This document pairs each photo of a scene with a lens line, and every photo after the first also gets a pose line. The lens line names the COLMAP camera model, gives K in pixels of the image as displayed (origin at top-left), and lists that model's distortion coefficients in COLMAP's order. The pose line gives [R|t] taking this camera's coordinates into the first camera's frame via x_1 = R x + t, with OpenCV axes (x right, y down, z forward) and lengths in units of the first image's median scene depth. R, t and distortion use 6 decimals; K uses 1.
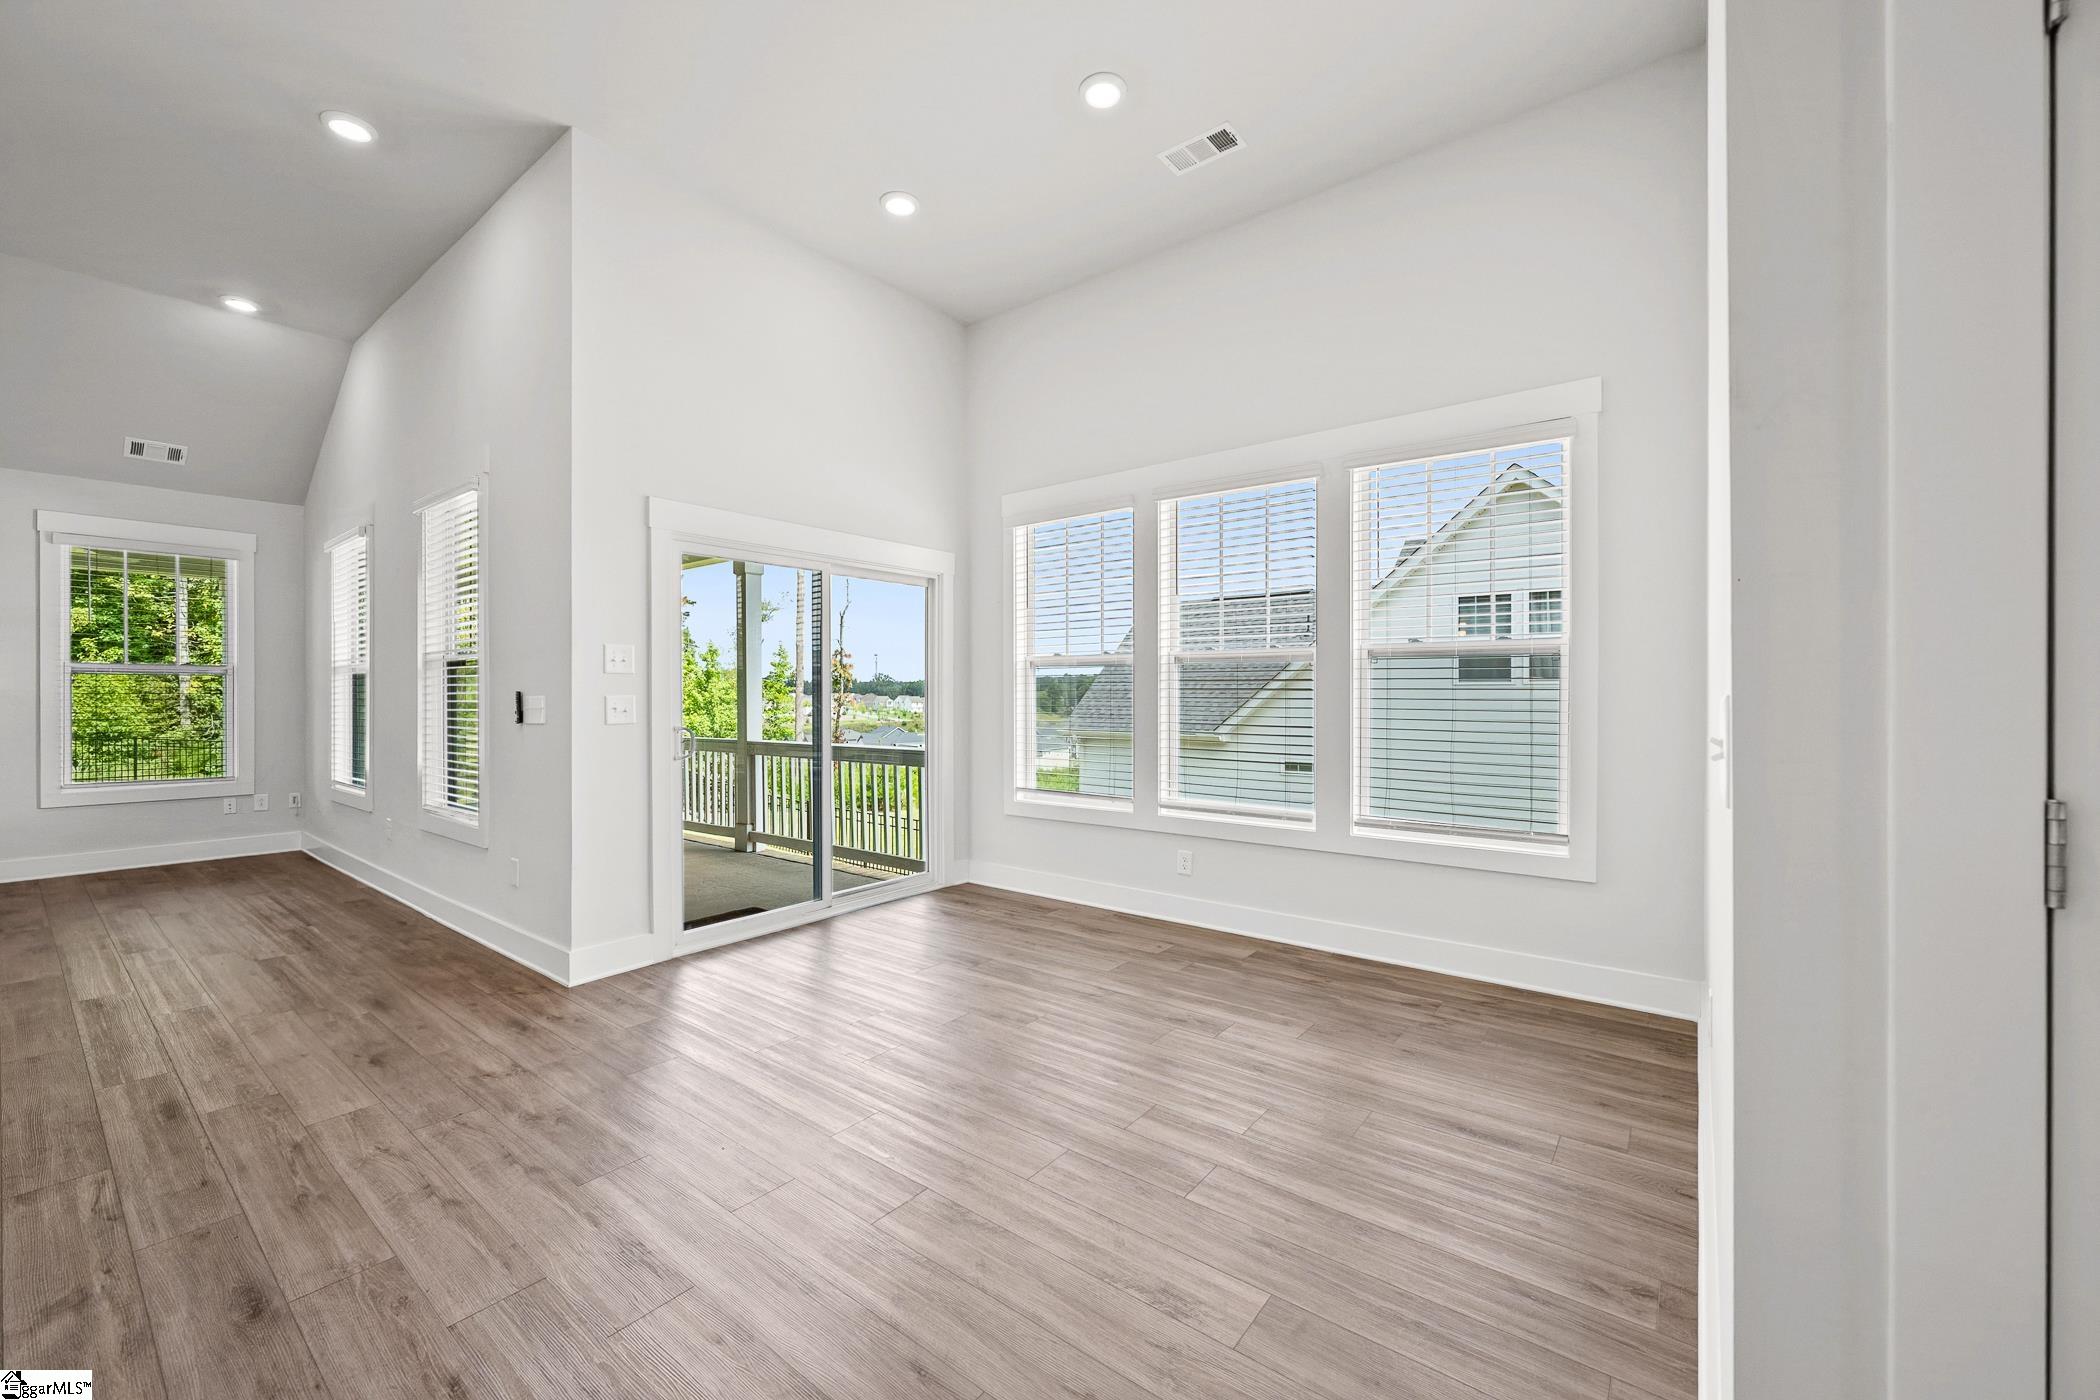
lens RADIAL K [[838.5, 0, 1049.0], [0, 838.5, 702.1], [0, 0, 1]] dist [-0.002519, -0.000488]
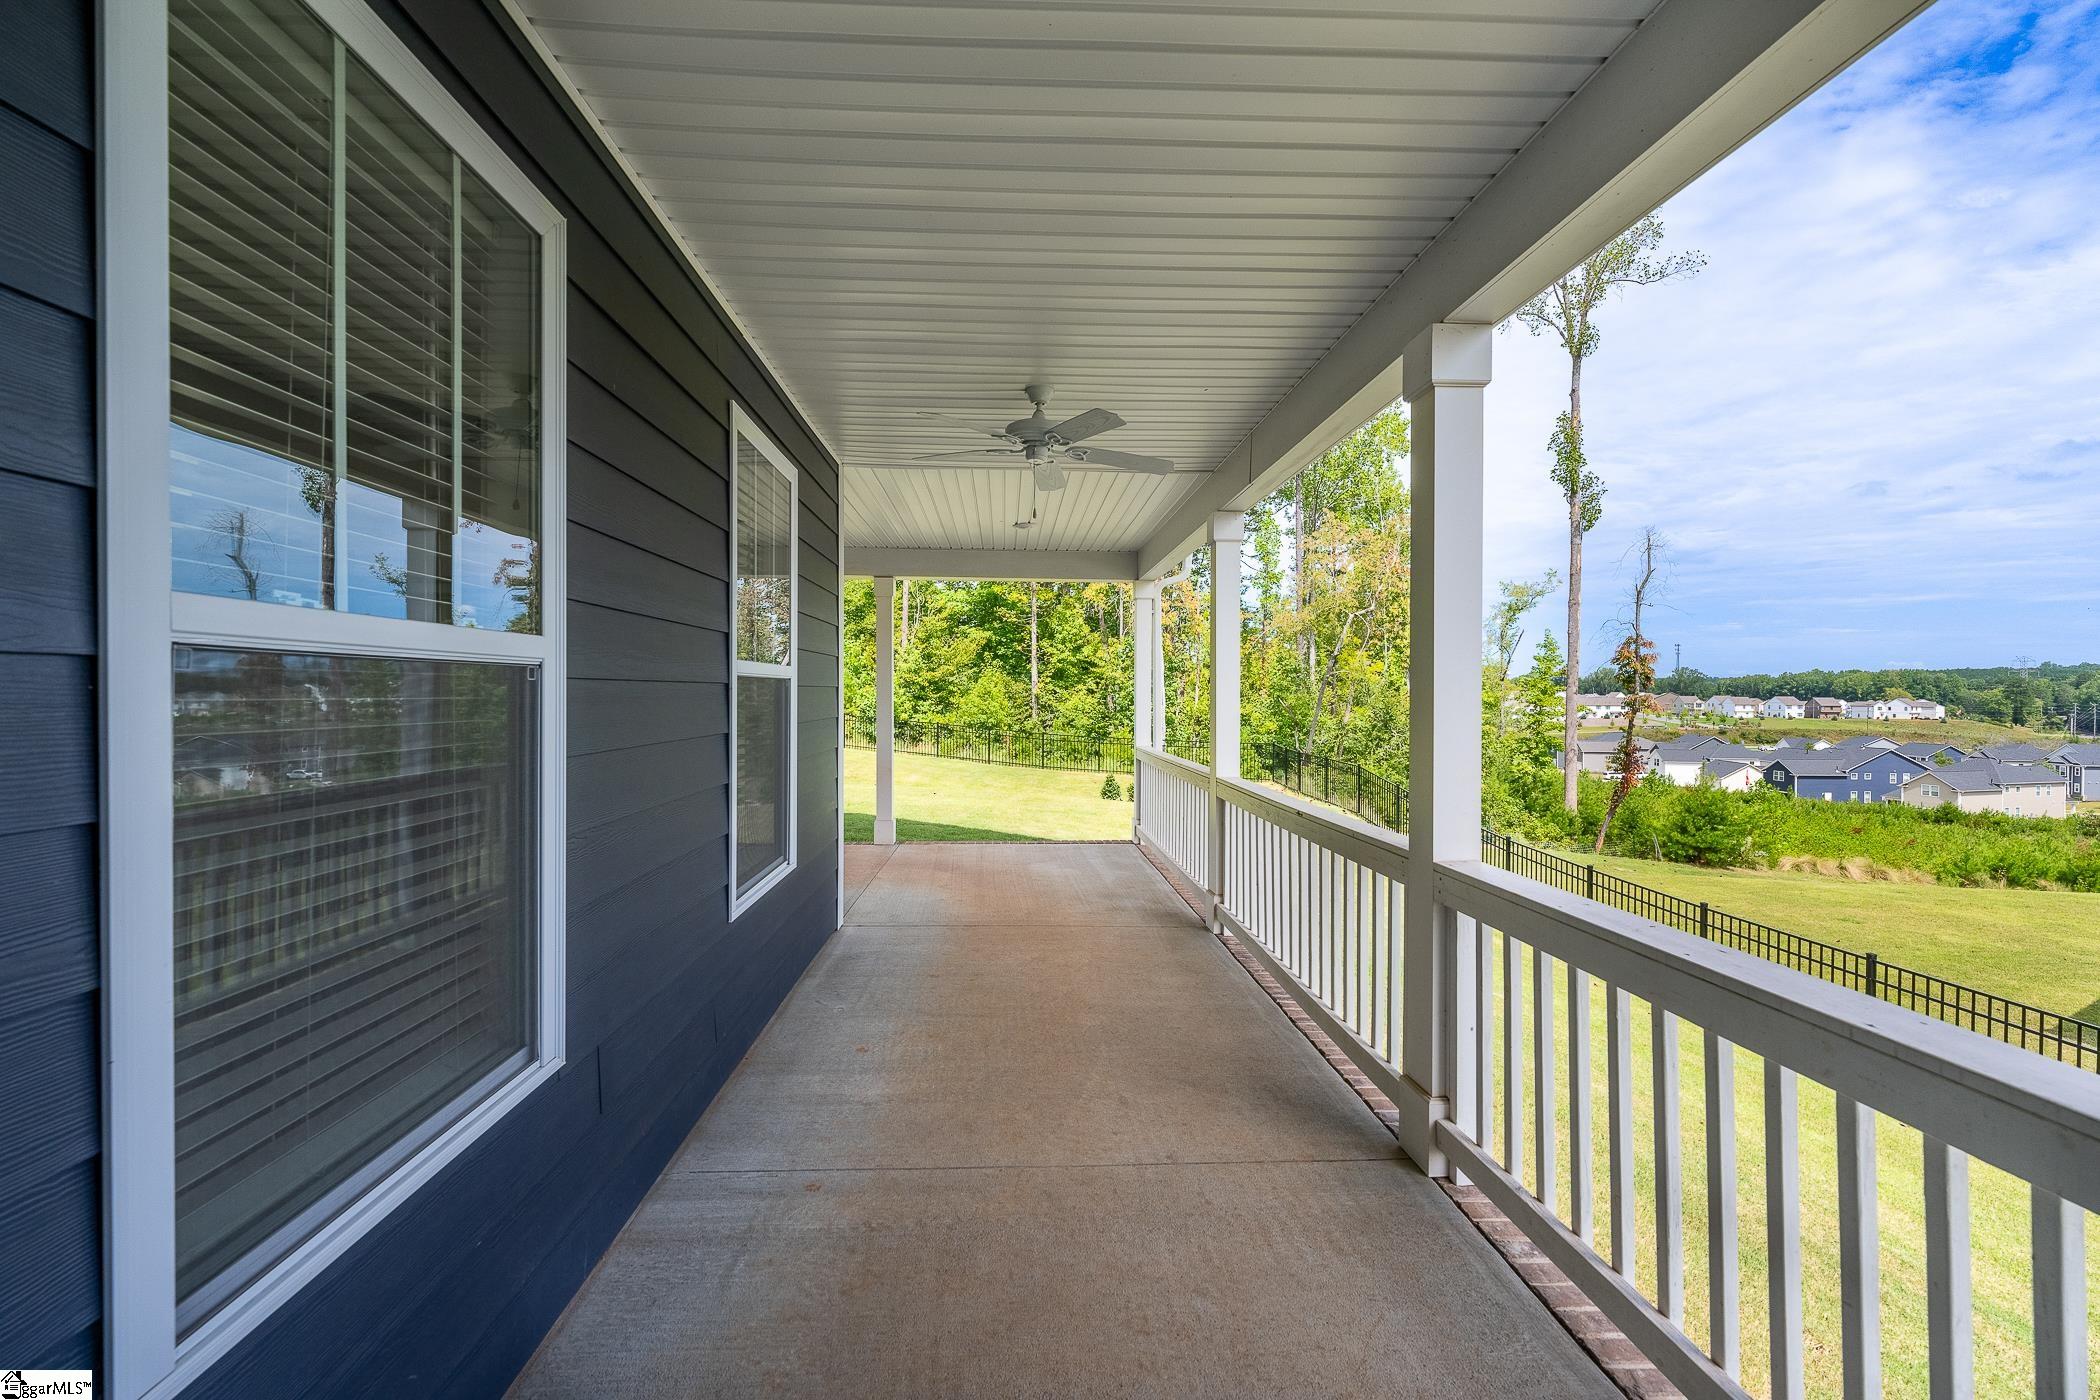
lens RADIAL K [[838.5, 0, 1037.2], [0, 838.5, 701.0], [0, 0, 1]] dist [-0.002519, -0.000488]
pose [[0.655441, 0.010122, -0.755179, -0.041139], [-0.009489, 0.999942, 0.005168, -0.004388], [0.755187, 0.003779, 0.655499, 0.129605]]
